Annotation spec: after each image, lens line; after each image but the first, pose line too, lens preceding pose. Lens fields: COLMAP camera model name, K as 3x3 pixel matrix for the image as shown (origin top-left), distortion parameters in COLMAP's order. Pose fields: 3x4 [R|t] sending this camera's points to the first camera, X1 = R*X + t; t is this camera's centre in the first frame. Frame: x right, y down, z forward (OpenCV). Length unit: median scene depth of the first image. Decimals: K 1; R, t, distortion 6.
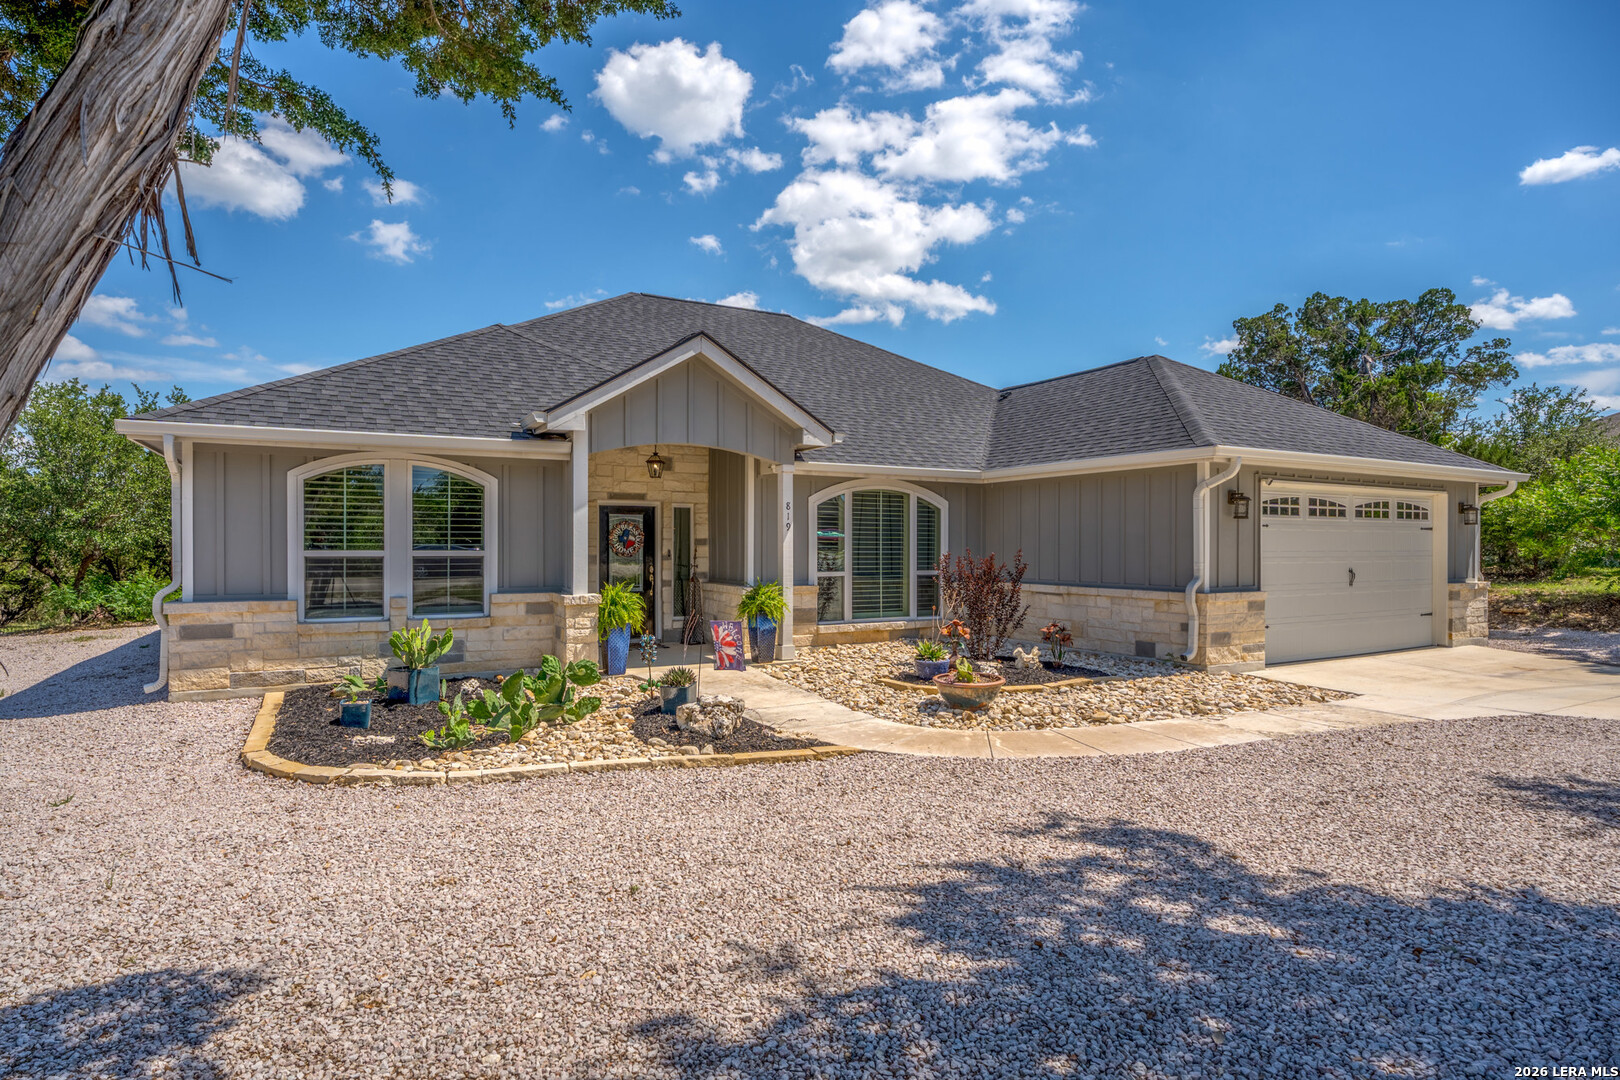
lens RADIAL K [[843.3, 0, 808.3], [0, 843.3, 543.2], [0, 0, 1]] dist [-0.003785, -0.000313]
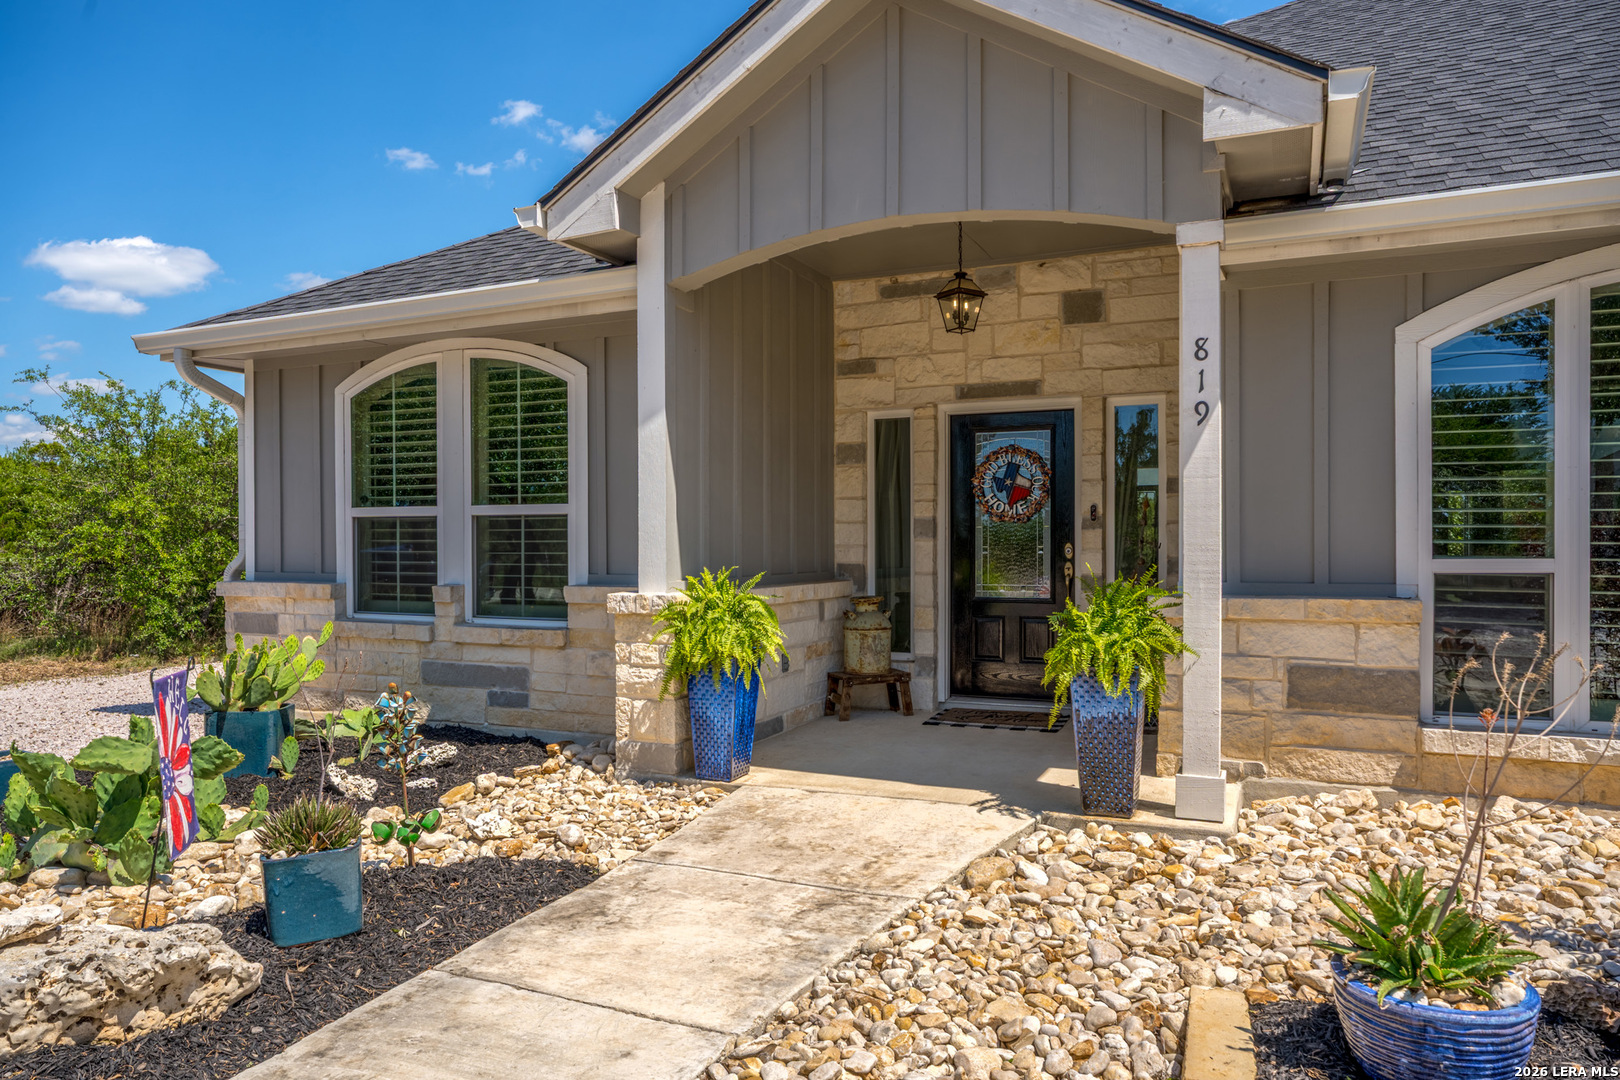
lens RADIAL K [[1098.3, 0, 810.2], [0, 1098.3, 546.9], [0, 0, 1]] dist [-0.000255, 0.000081]
pose [[0.578683, -0.001657, -0.815551, 0.269356], [0.005433, 0.999984, 0.001824, 0.035354], [0.815534, -0.005486, 0.578683, 0.724579]]
